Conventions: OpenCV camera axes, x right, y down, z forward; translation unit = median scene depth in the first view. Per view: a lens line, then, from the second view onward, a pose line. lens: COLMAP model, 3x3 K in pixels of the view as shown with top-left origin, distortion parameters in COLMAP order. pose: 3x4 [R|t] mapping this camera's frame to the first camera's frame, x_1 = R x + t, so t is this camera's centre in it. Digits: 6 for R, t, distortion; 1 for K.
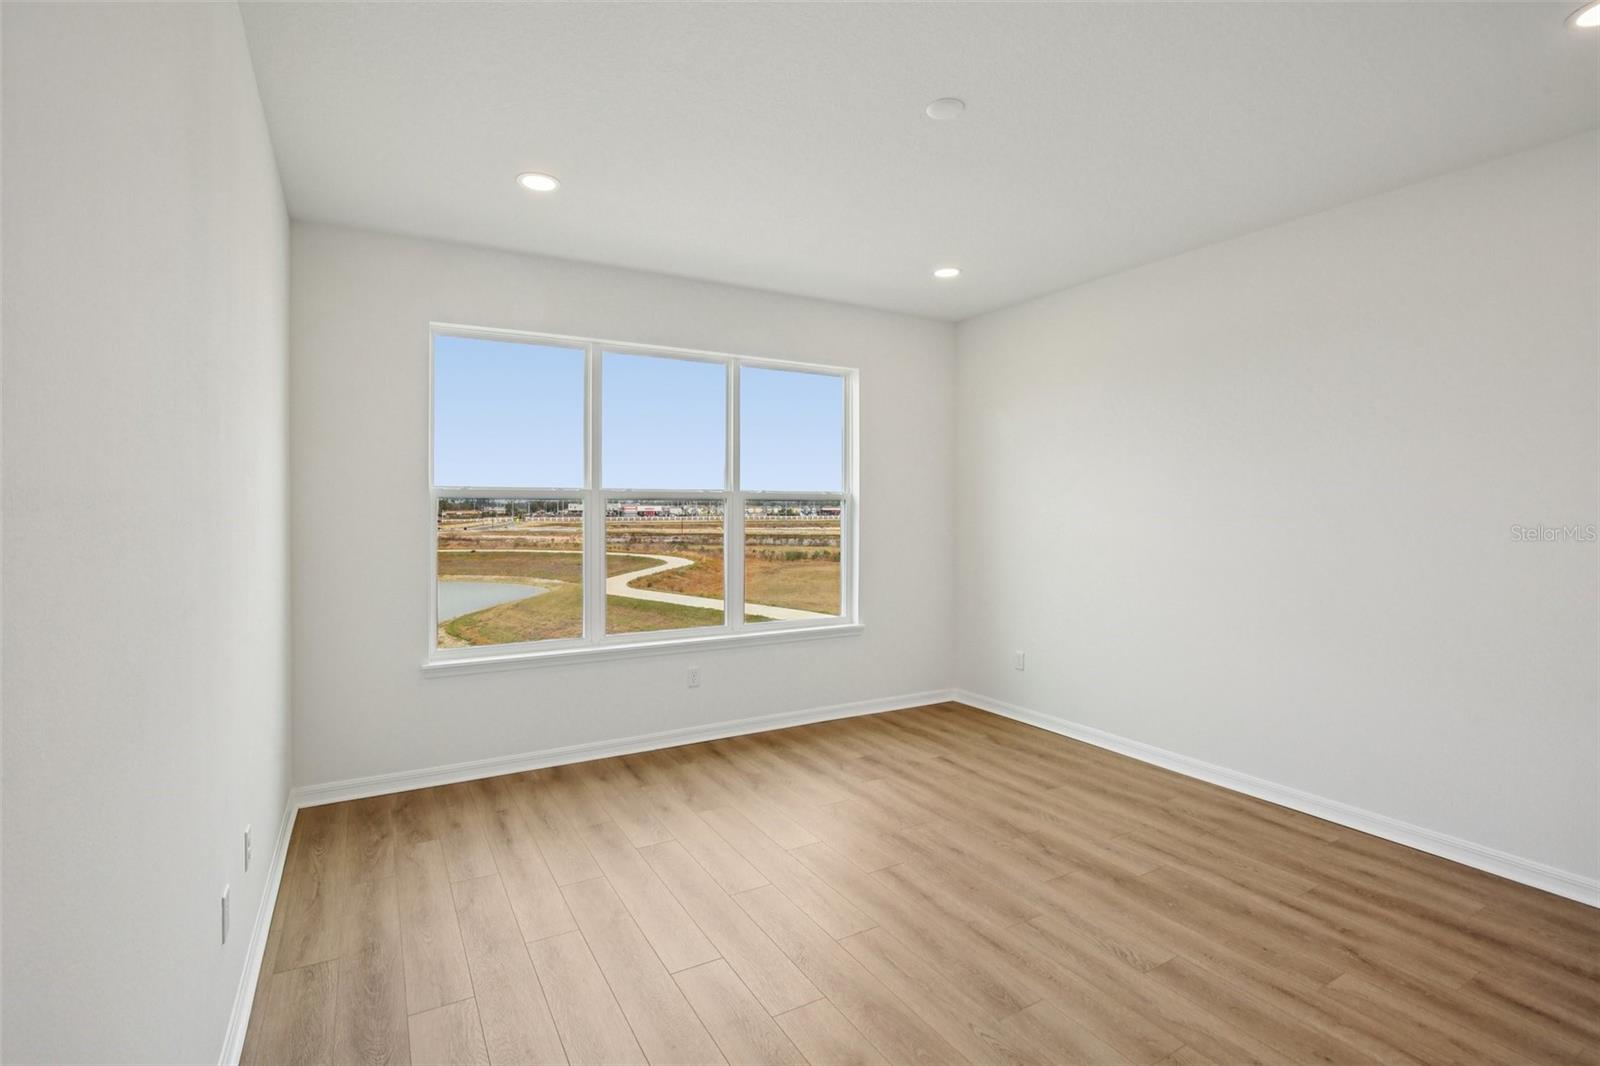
lens RADIAL K [[752.3, 0, 802.0], [0, 752.3, 507.5], [0, 0, 1]] dist [-0.026761, 0.004285]
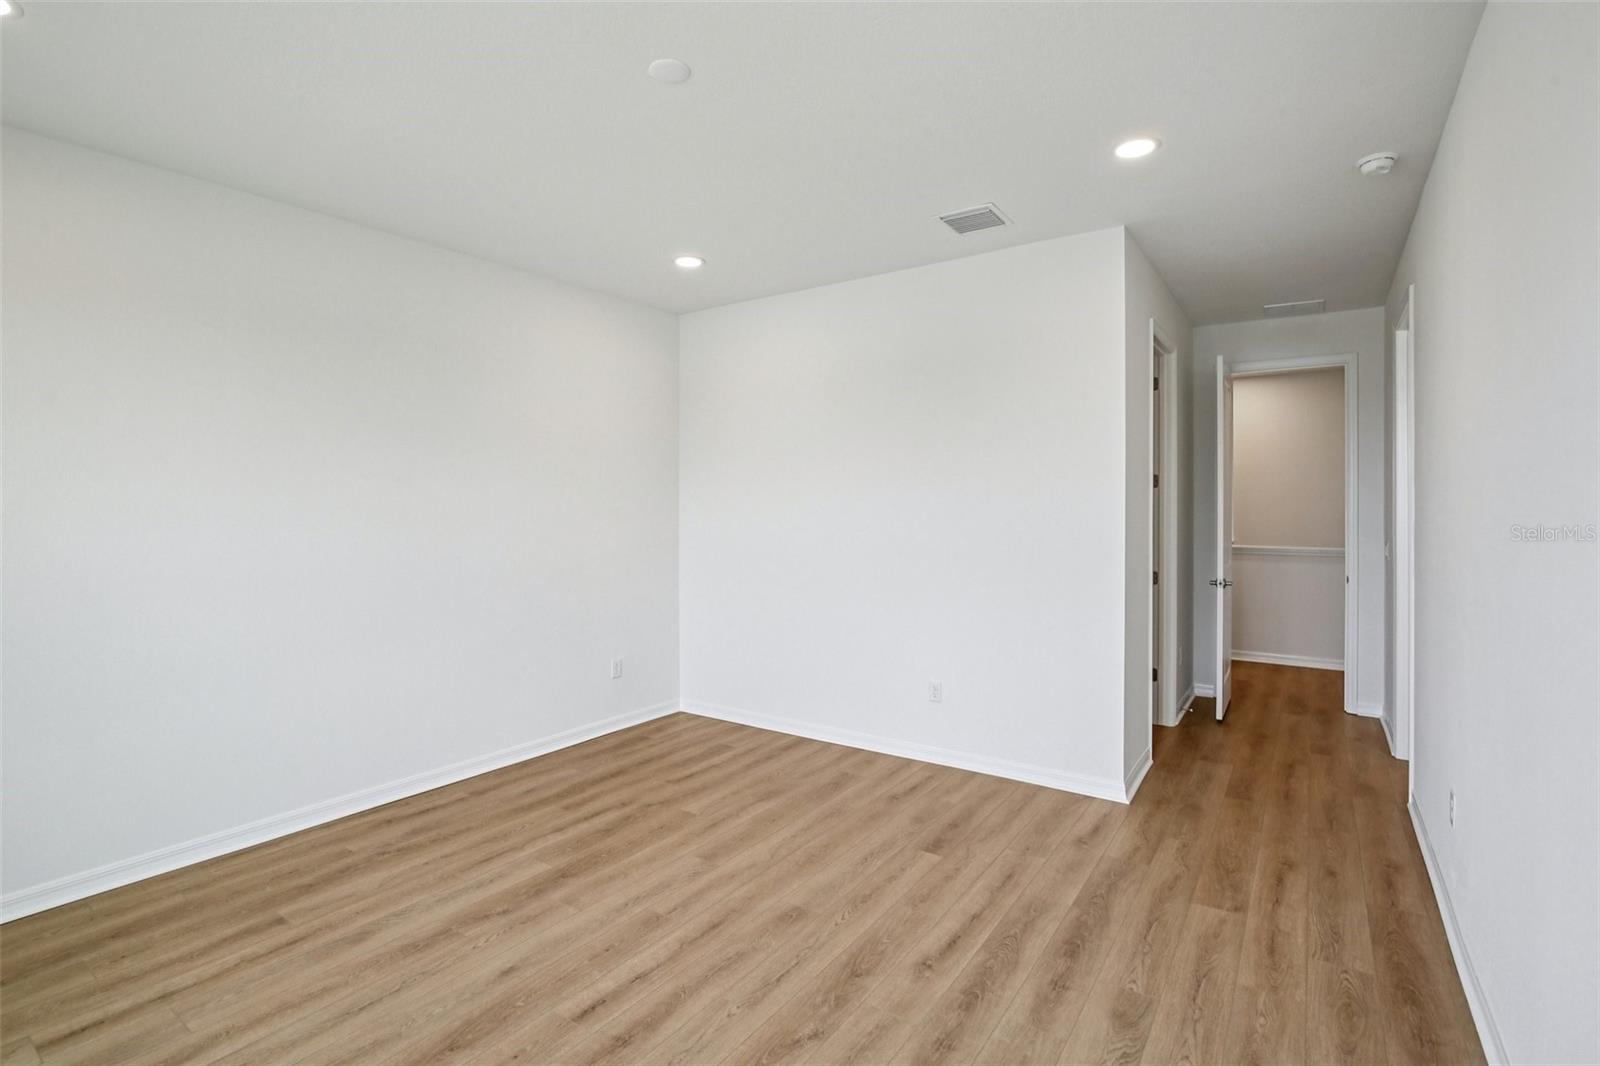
lens RADIAL K [[752.3, 0, 786.1], [0, 752.3, 519.0], [0, 0, 1]] dist [-0.026761, 0.004285]
pose [[-0.400416, -0.016094, 0.916192, -0.594895], [0.004554, 0.999798, 0.019553, -0.008115], [-0.916322, 0.012001, -0.400262, 1.064235]]
